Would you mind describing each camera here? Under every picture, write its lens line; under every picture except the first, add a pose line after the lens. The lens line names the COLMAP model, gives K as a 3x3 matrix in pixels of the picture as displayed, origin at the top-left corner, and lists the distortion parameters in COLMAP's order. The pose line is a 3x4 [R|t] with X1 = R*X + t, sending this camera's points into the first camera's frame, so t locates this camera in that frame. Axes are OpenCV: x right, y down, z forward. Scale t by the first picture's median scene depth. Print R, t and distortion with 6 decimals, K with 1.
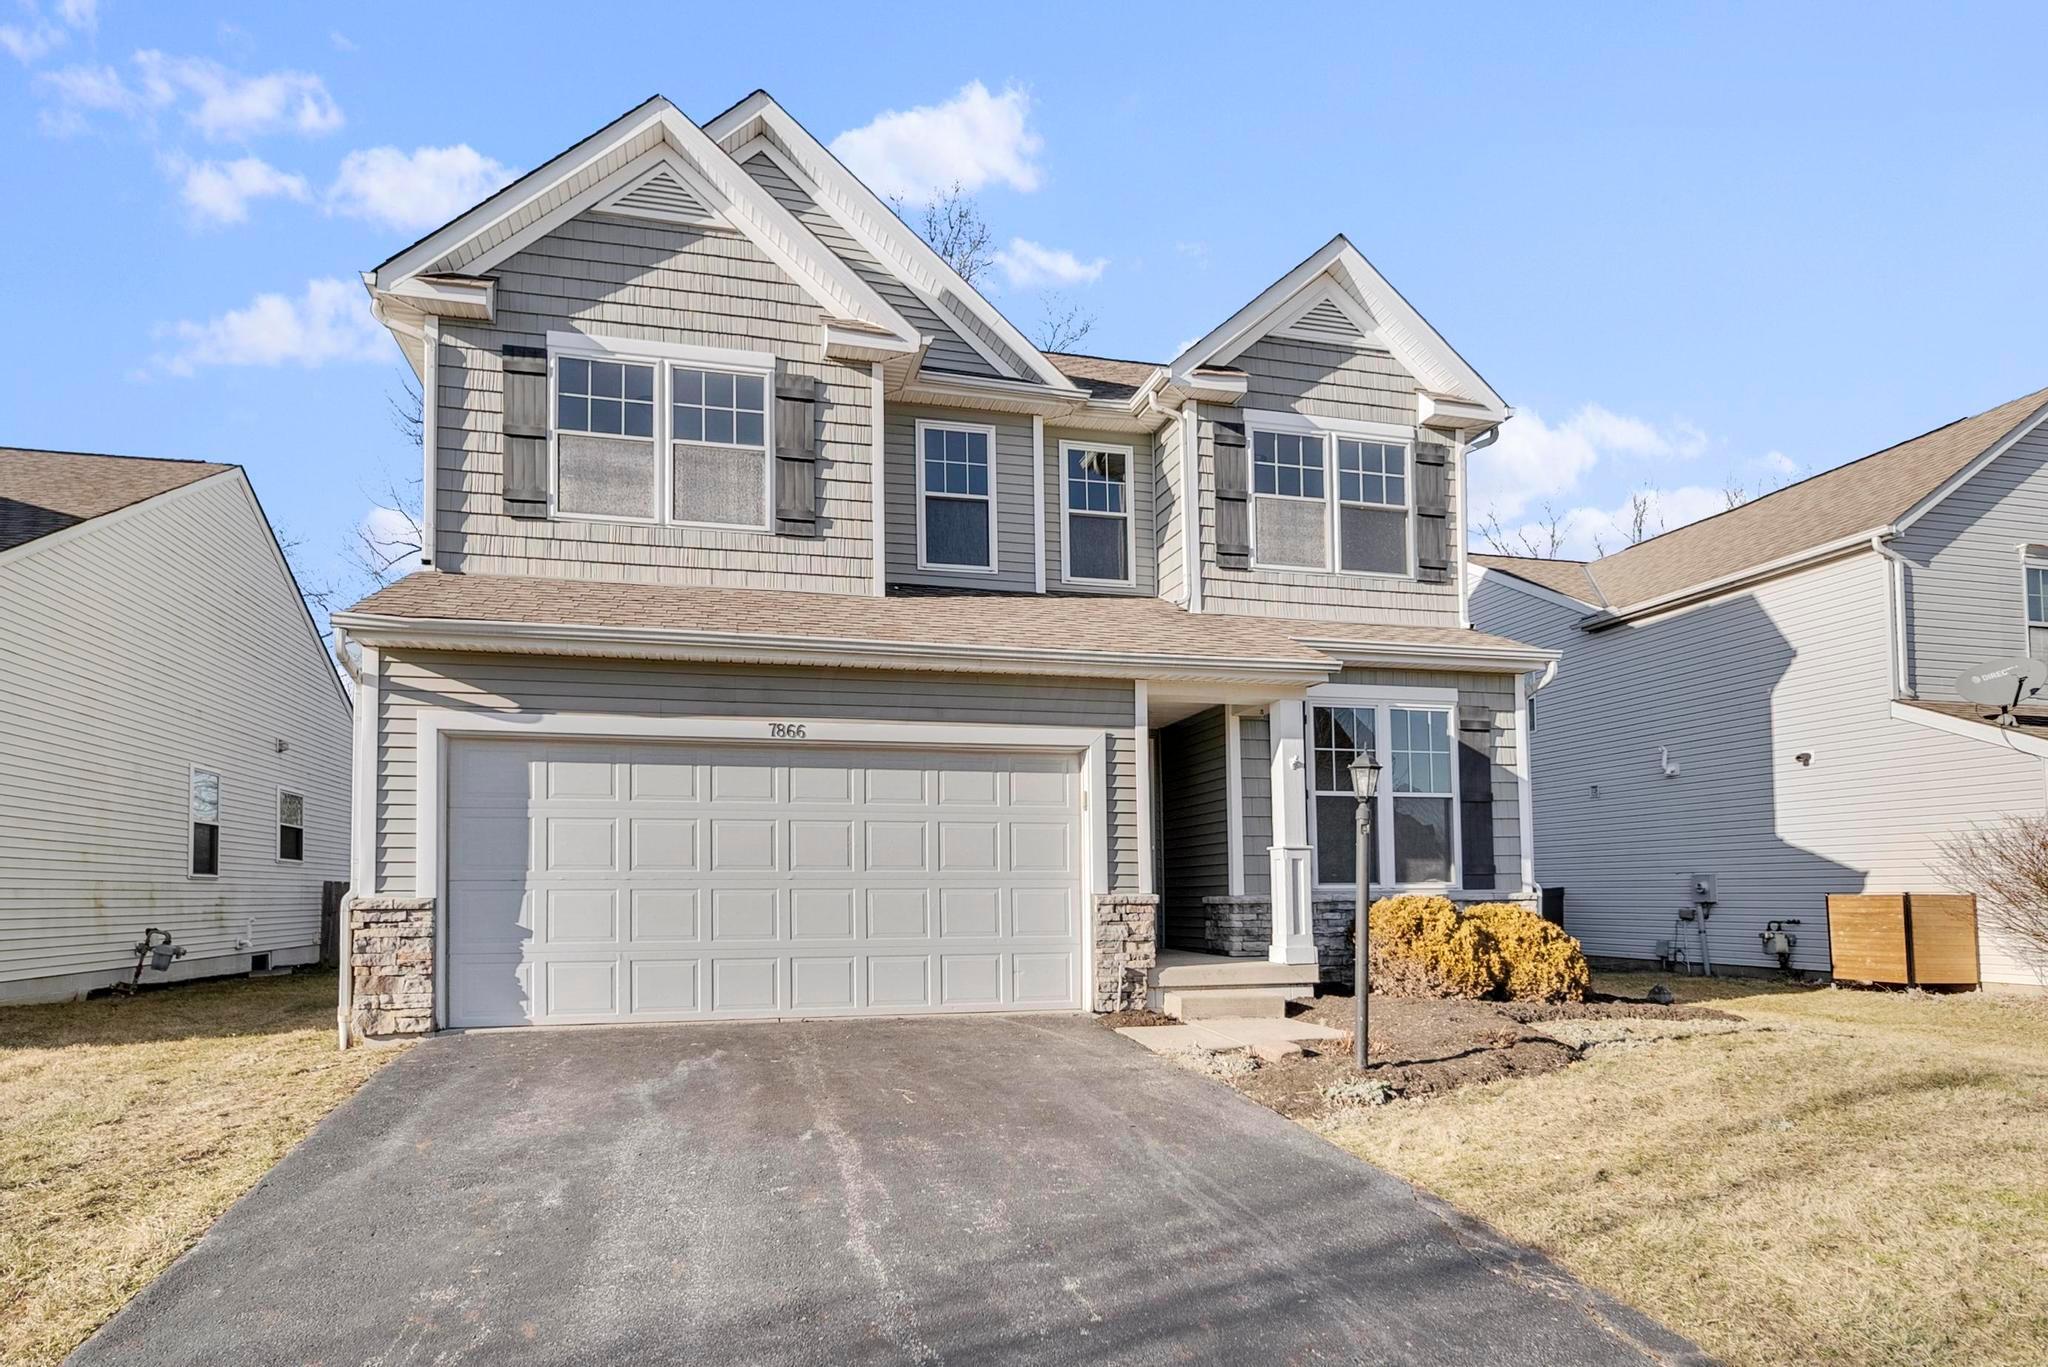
lens RADIAL K [[1152.0, 0, 1024.0], [0, 1152.0, 683.5], [0, 0, 1]] dist [0.000647, 0.000341]
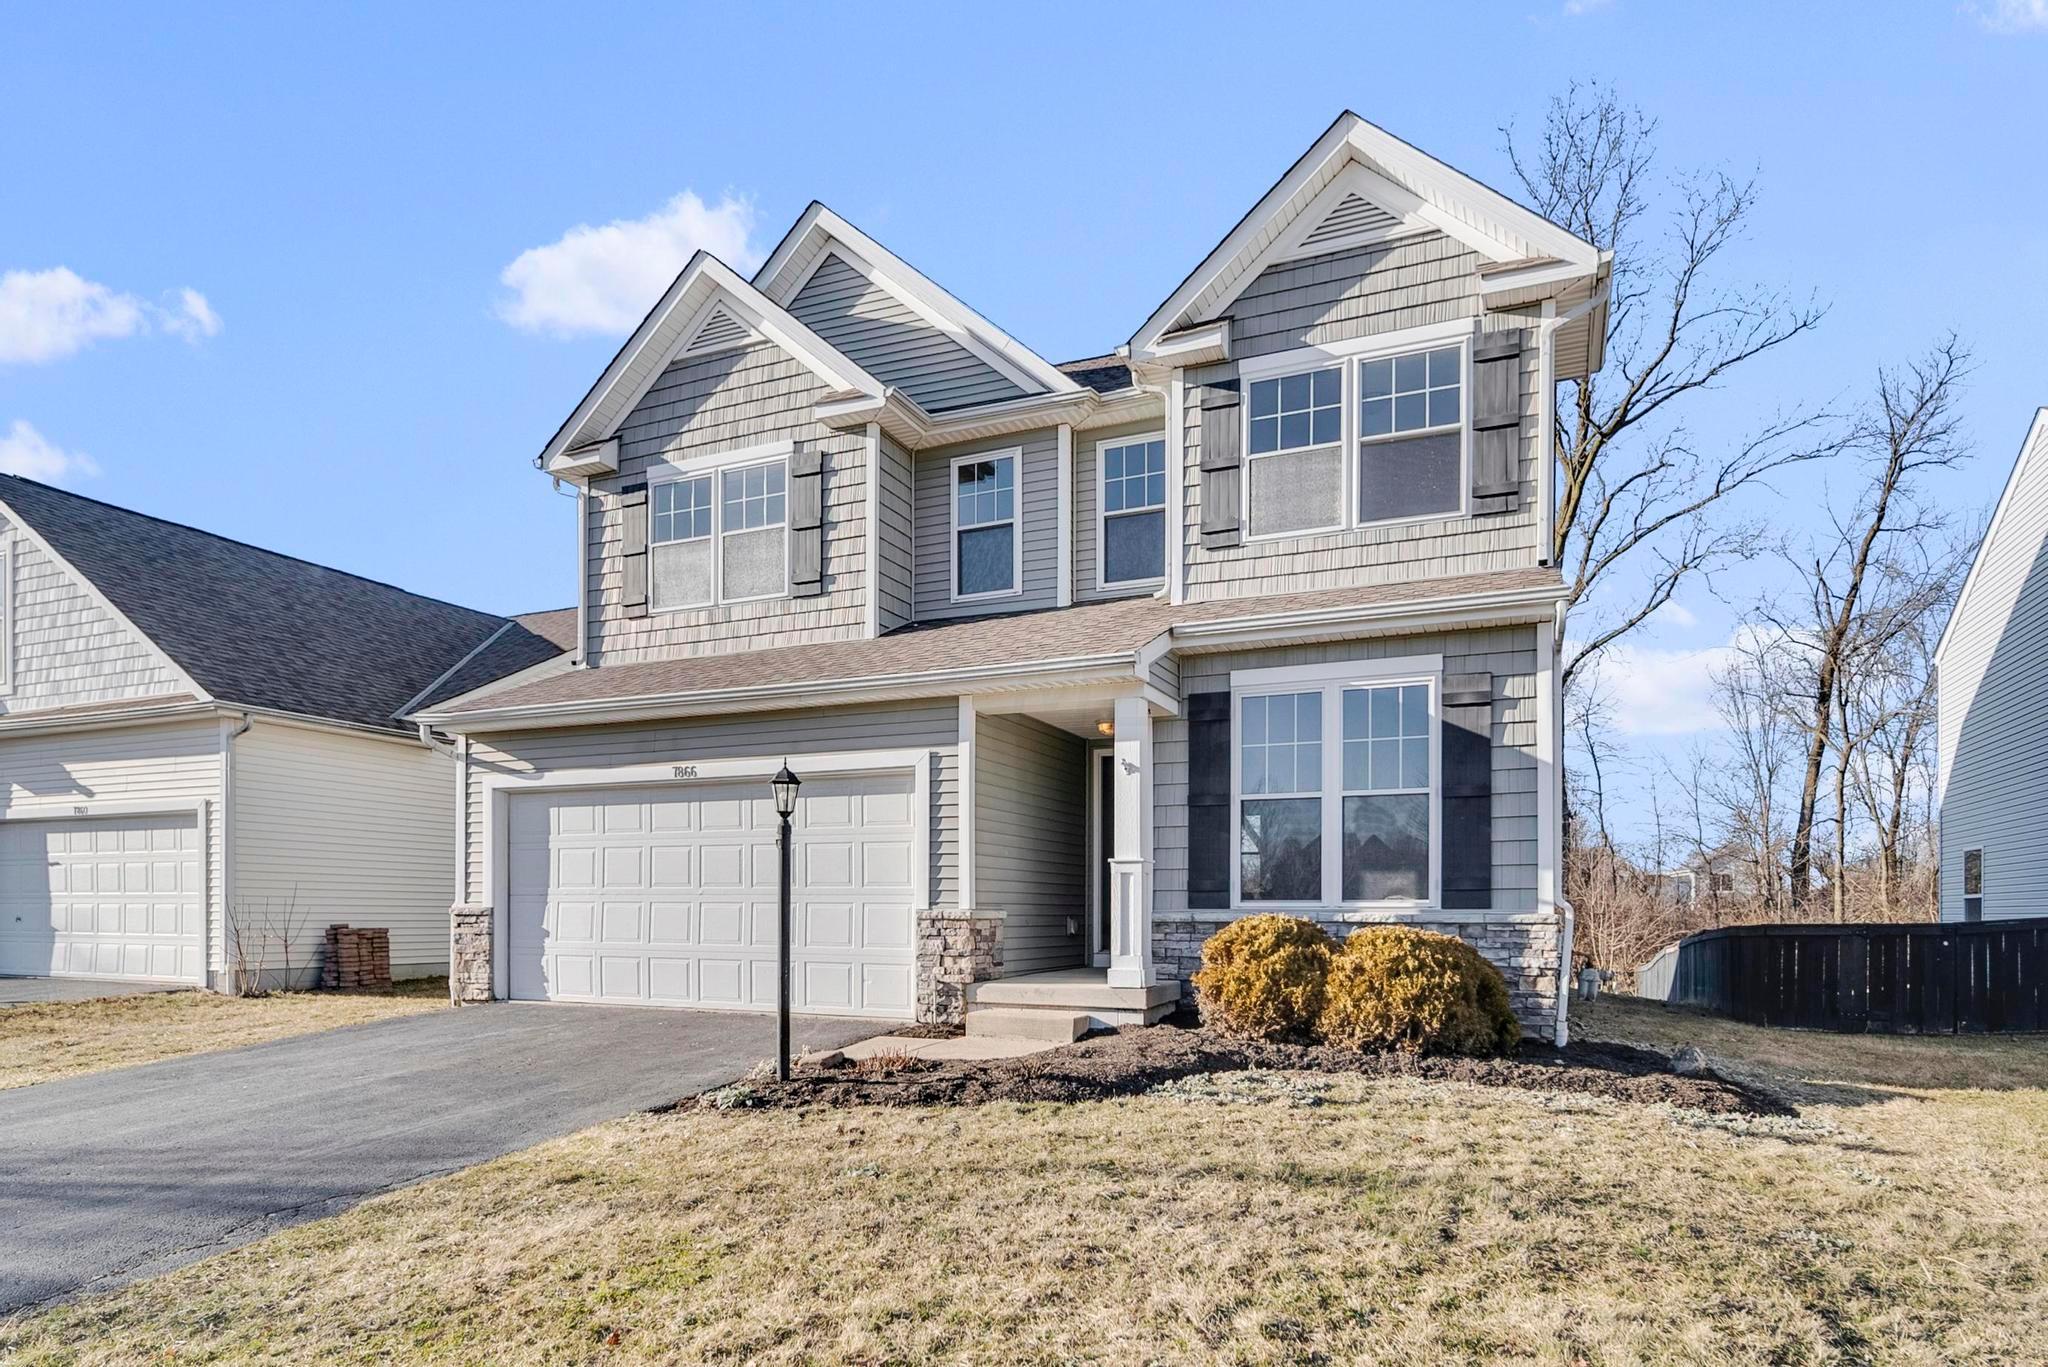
lens RADIAL K [[1176.6, 0, 1023.1], [0, 1176.6, 747.8], [0, 0, 1]] dist [-0.000447, -0.000007]
pose [[0.783573, -0.076164, -0.616613, 0.668068], [0.101601, 0.994806, 0.006233, 0.035466], [0.612936, -0.067533, 0.787242, 0.200929]]
